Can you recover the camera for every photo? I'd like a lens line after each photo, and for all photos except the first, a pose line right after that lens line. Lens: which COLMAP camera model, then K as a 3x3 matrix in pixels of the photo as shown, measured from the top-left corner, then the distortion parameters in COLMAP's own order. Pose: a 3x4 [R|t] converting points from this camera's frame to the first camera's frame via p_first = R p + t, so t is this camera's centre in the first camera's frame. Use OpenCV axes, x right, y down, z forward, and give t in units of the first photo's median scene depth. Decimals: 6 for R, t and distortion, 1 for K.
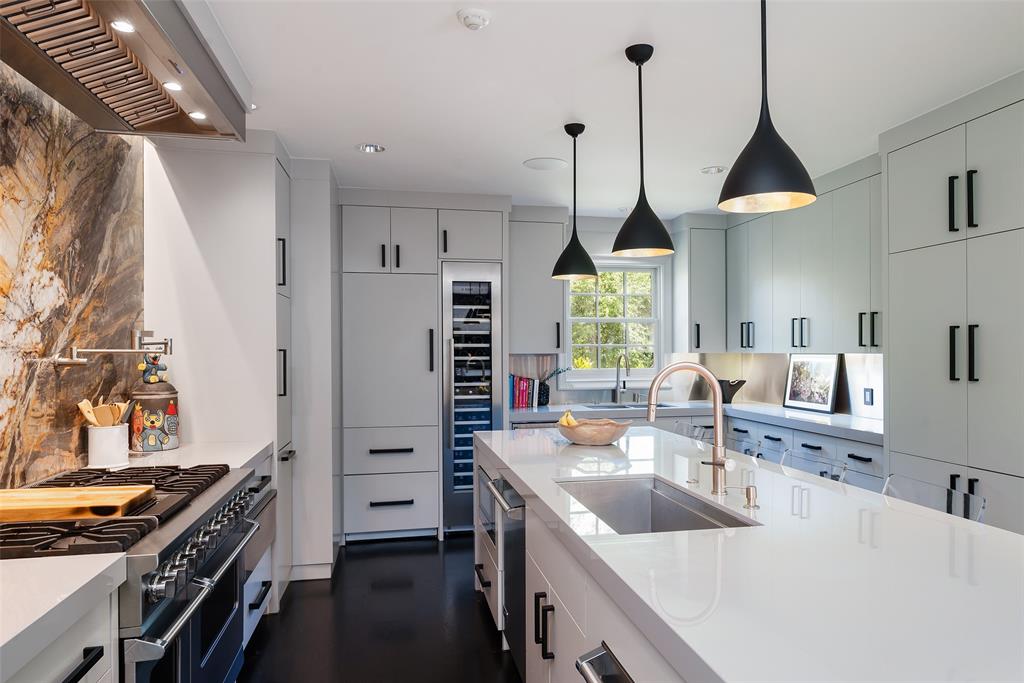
lens RADIAL K [[650.4, 0, 512.1], [0, 650.4, 351.5], [0, 0, 1]] dist [0.001460, -0.000207]
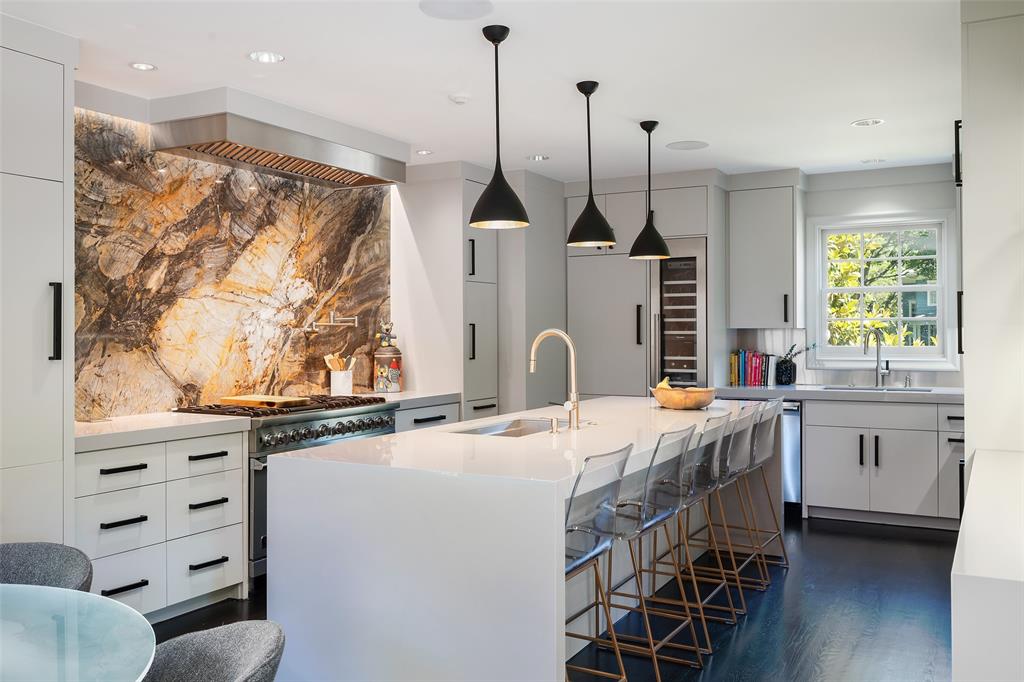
lens RADIAL K [[842.2, 0, 512.6], [0, 842.2, 323.9], [0, 0, 1]] dist [0.004785, 0.001018]
pose [[0.761890, -0.004635, -0.647690, 1.099997], [-0.000817, 0.999967, -0.008117, 0.014609], [0.647706, 0.006713, 0.761861, -0.327013]]
